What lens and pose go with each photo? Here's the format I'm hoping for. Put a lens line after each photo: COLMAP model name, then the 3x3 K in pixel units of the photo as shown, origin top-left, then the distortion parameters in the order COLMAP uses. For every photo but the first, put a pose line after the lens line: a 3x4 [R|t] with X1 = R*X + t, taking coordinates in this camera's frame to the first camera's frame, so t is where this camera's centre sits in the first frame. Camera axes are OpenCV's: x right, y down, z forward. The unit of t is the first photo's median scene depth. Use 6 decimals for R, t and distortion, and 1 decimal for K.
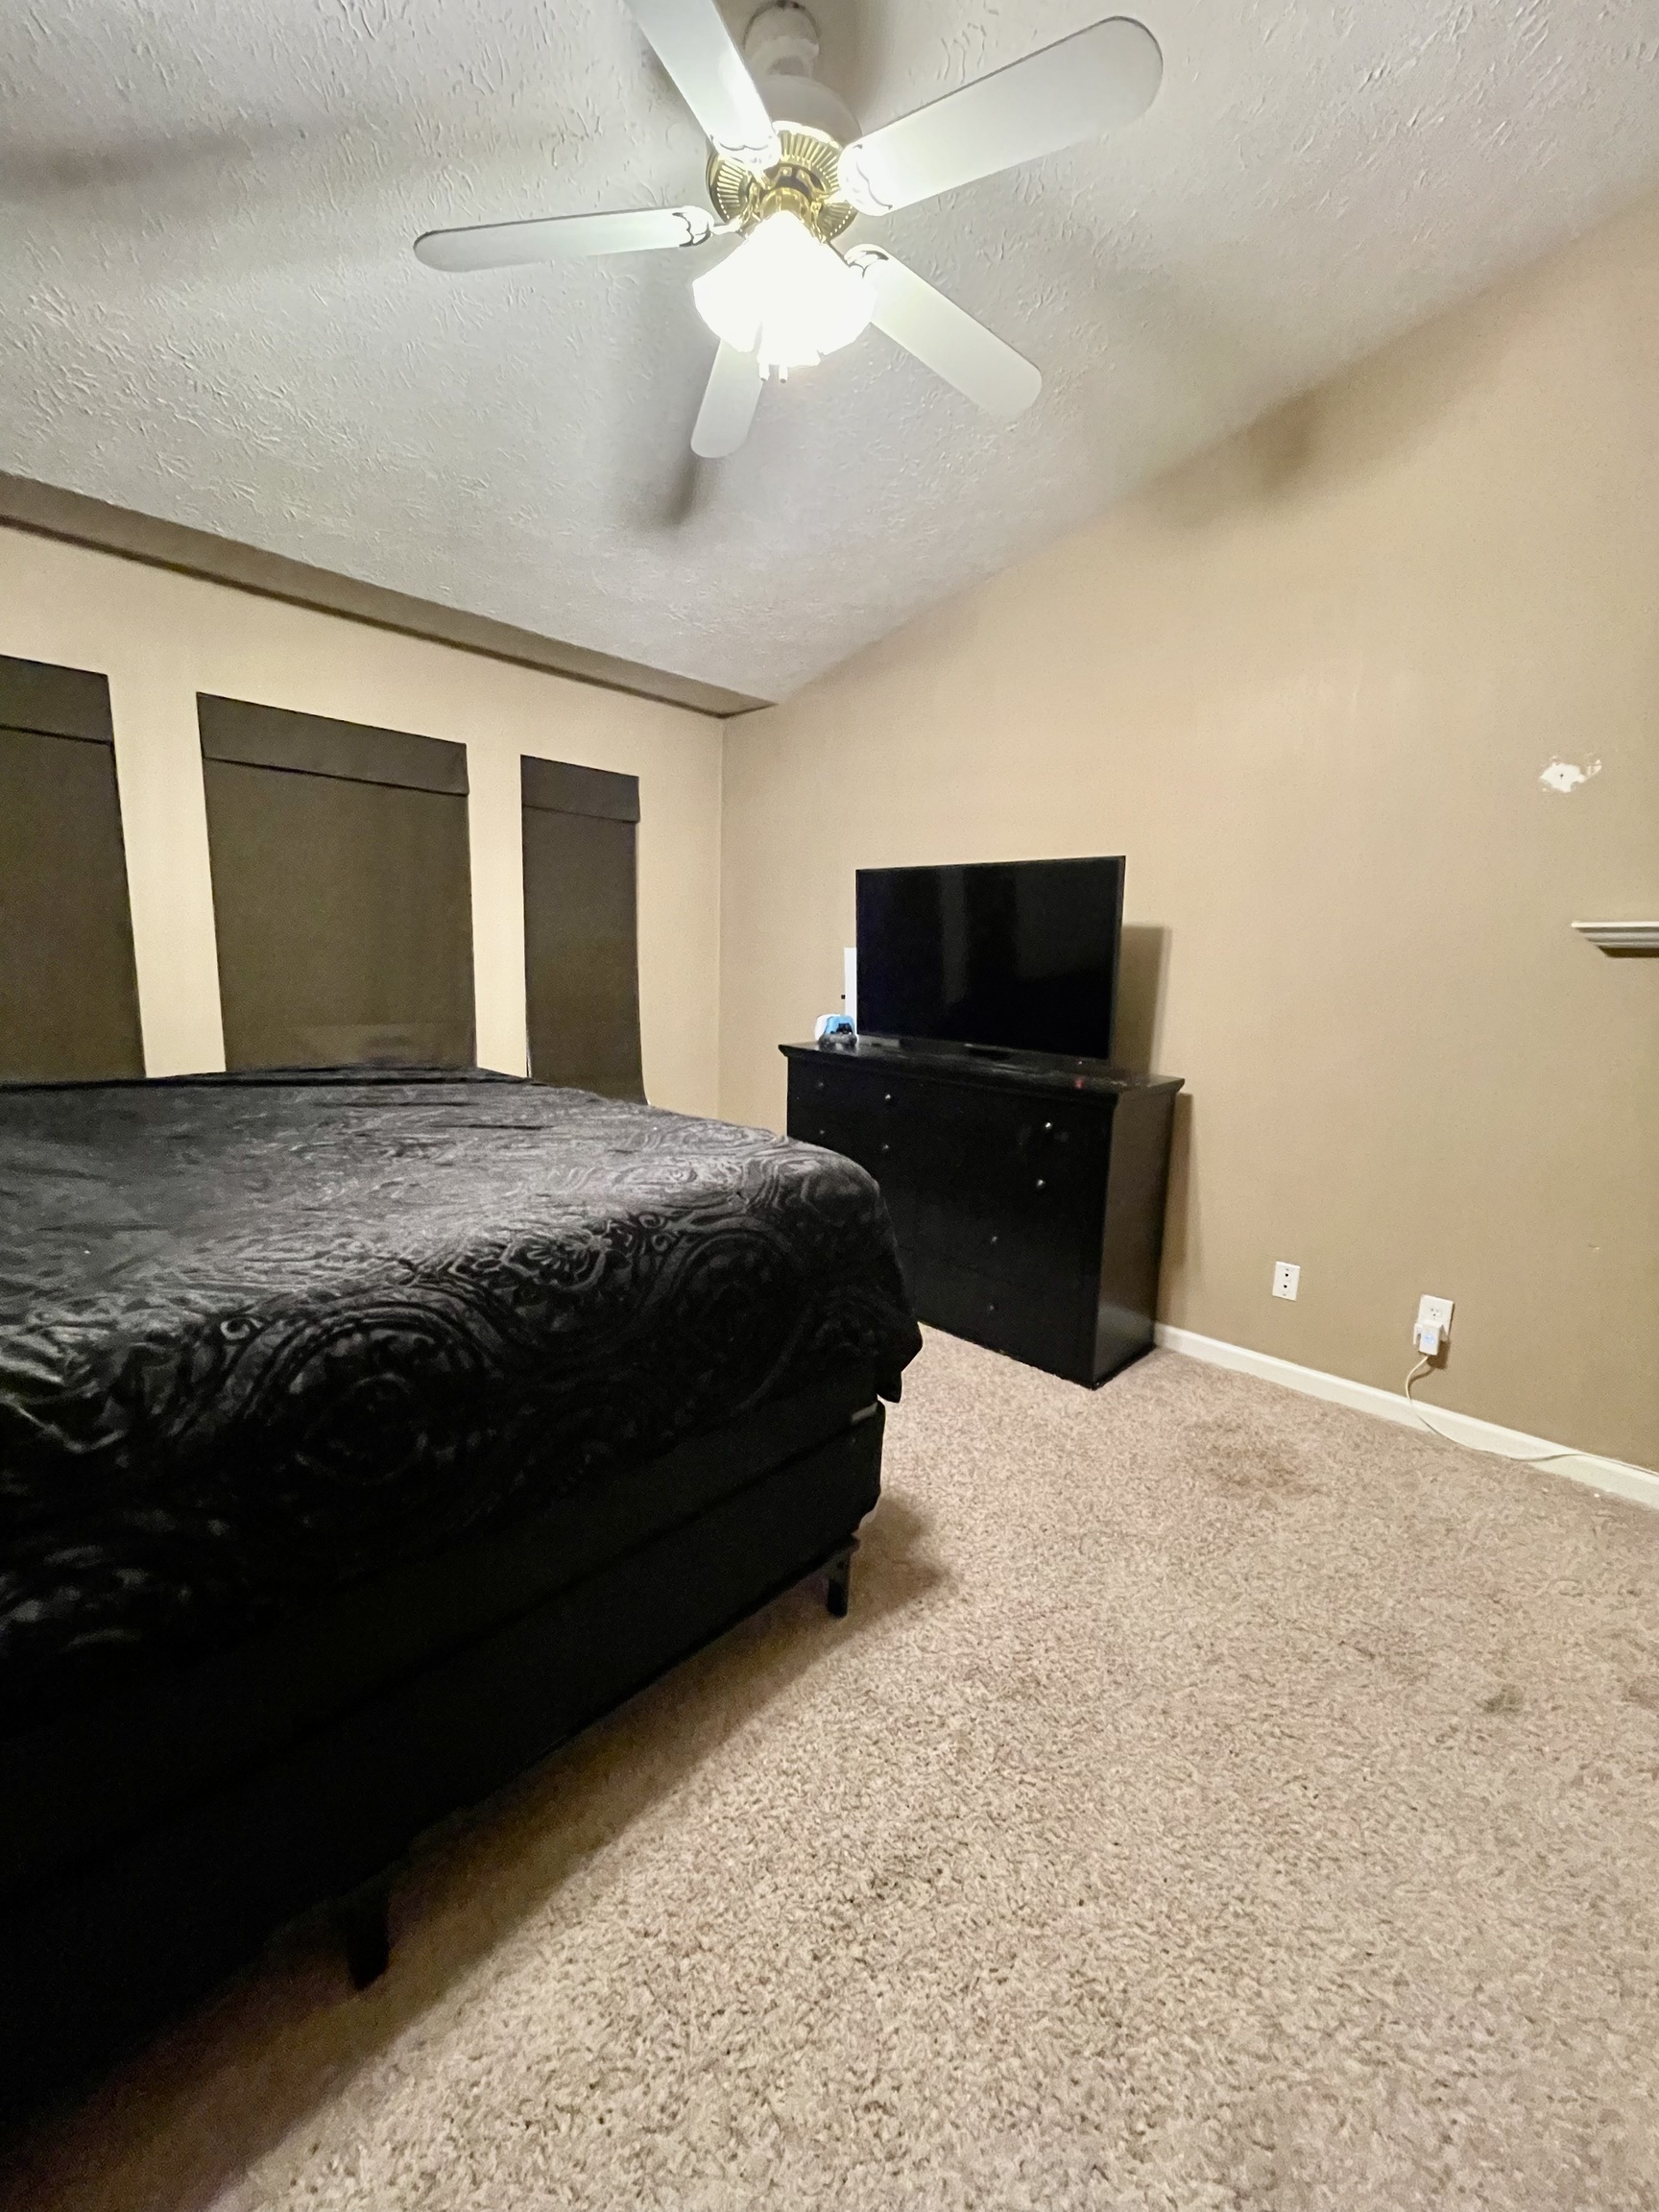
lens RADIAL K [[894.5, 0, 820.3], [0, 894.5, 1098.5], [0, 0, 1]] dist [-0.004361, -0.001013]
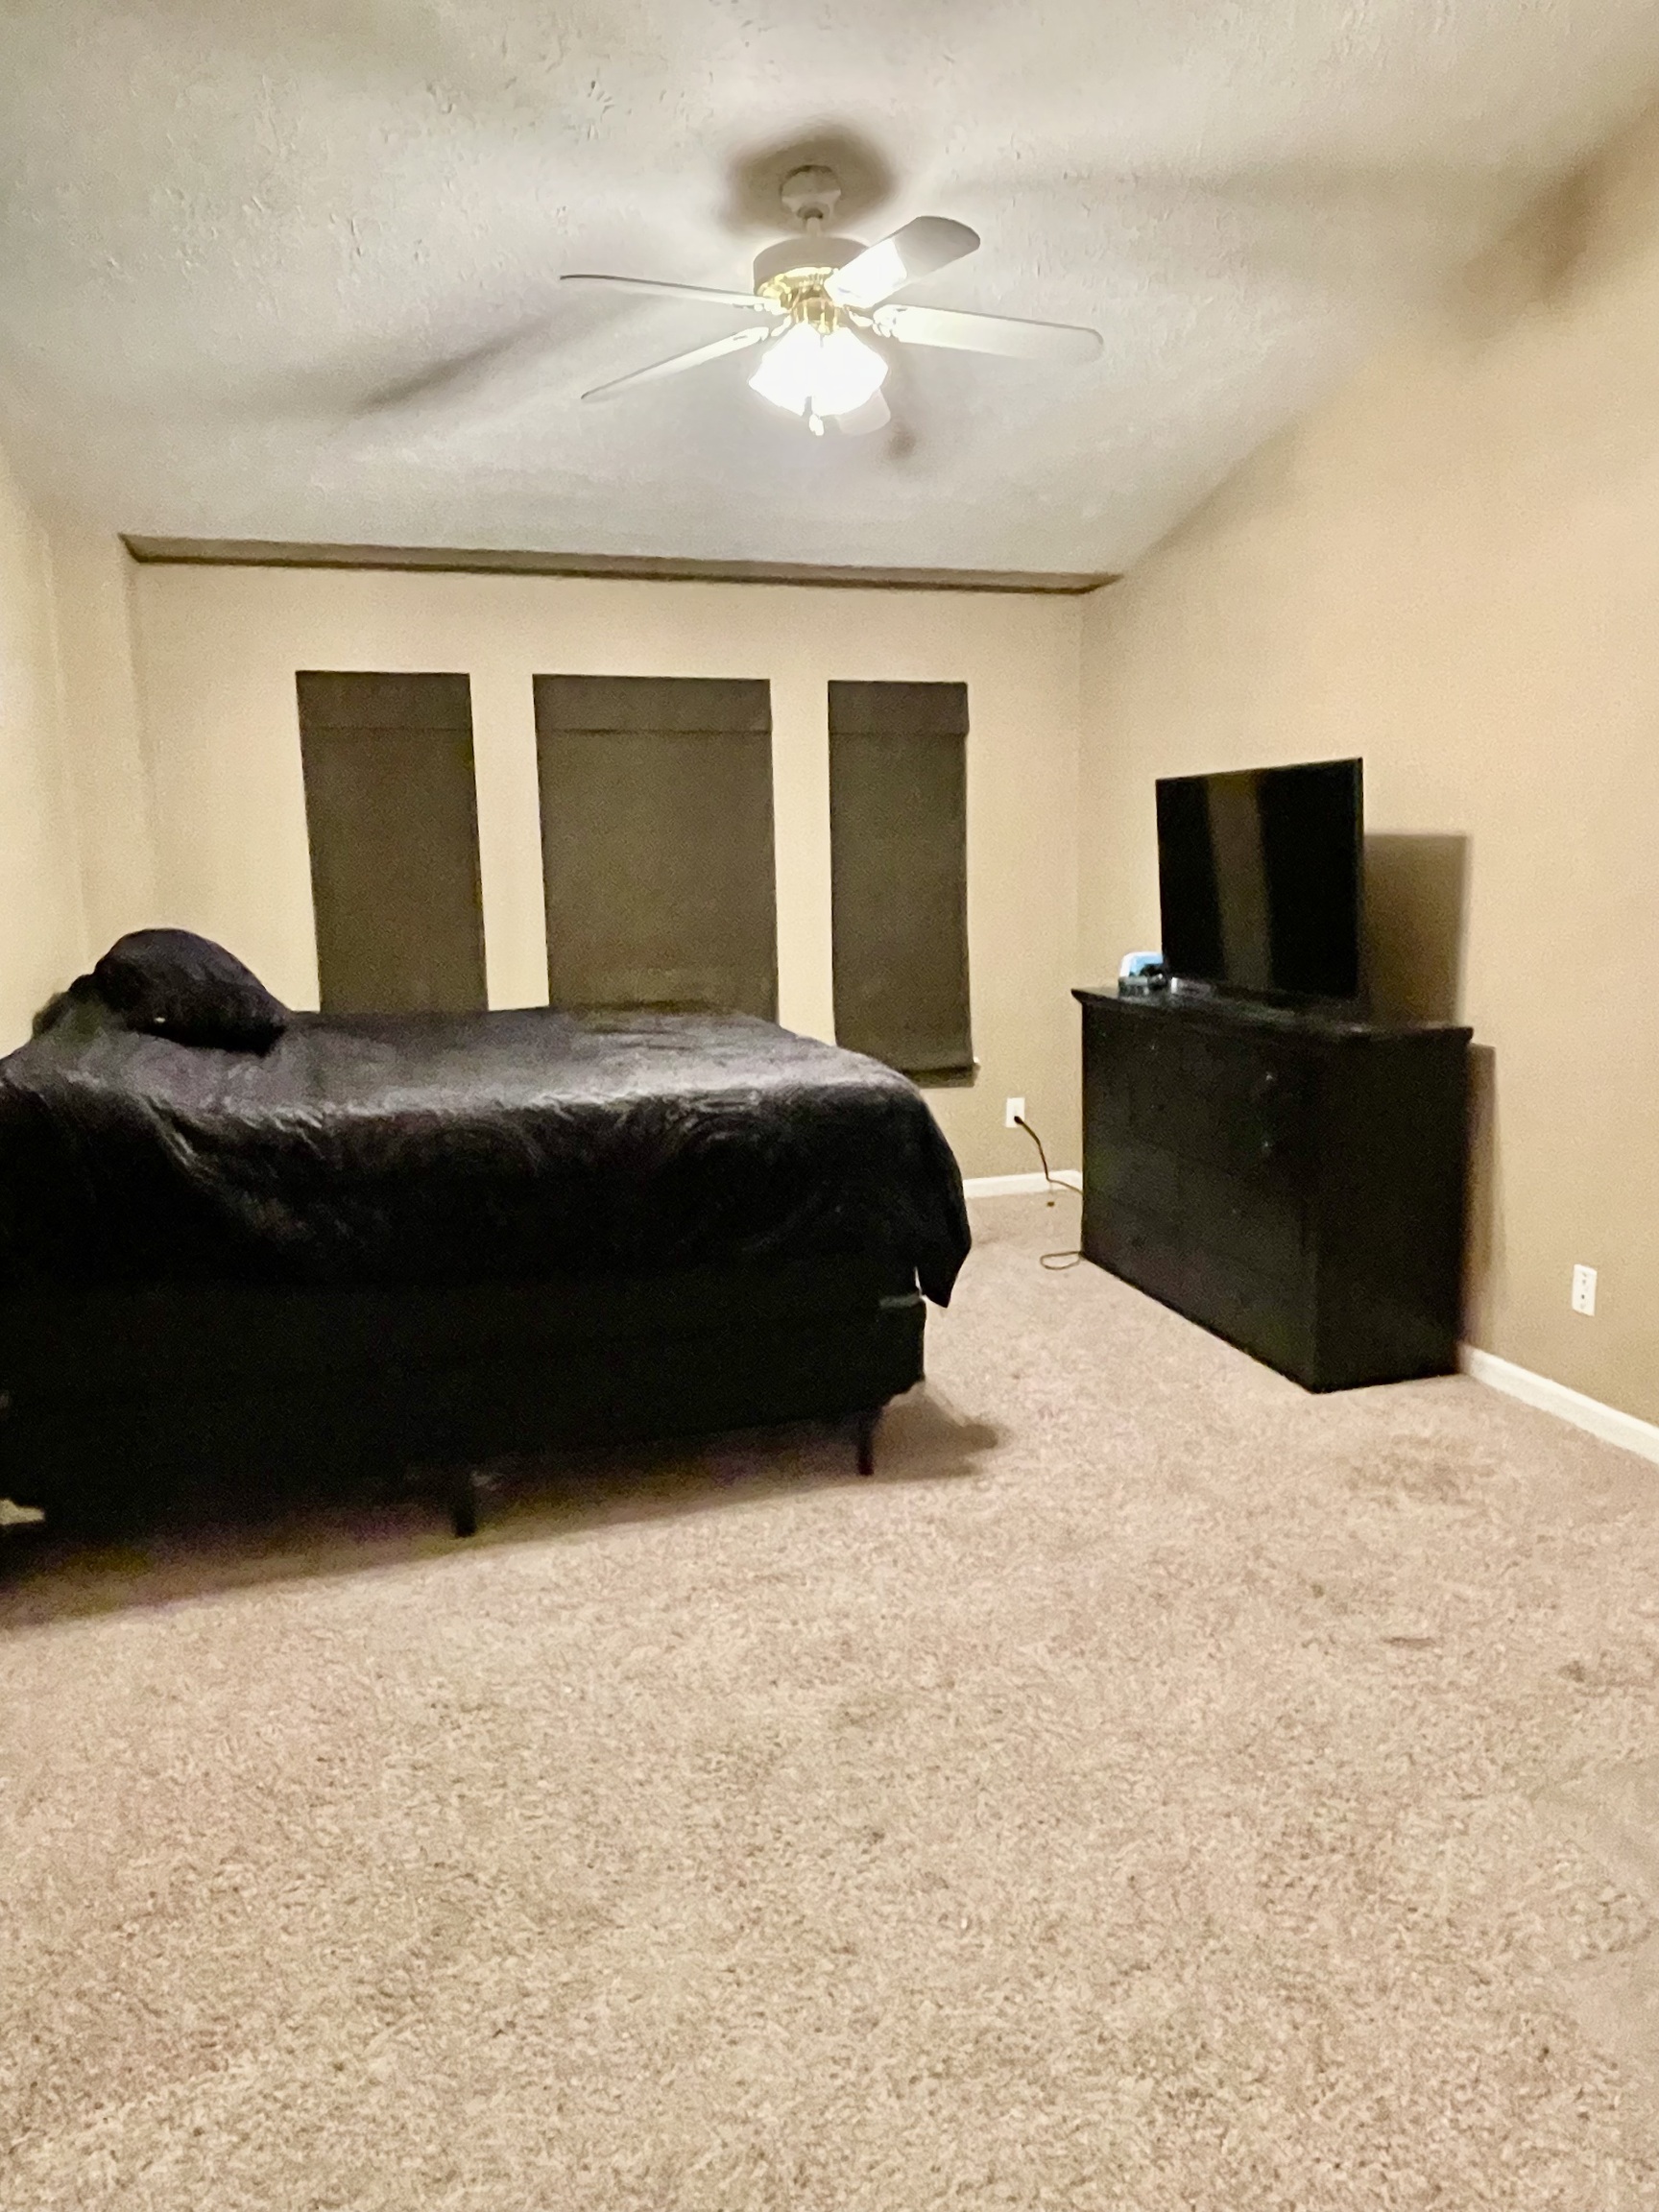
lens RADIAL K [[1472.0, 0, 834.5], [0, 1472.0, 1106.7], [0, 0, 1]] dist [-0.001556, -0.000011]
pose [[0.867059, 0.040478, -0.496559, 0.583904], [-0.039747, 0.999137, 0.012044, 0.055835], [0.496618, 0.009293, 0.867920, -0.426872]]
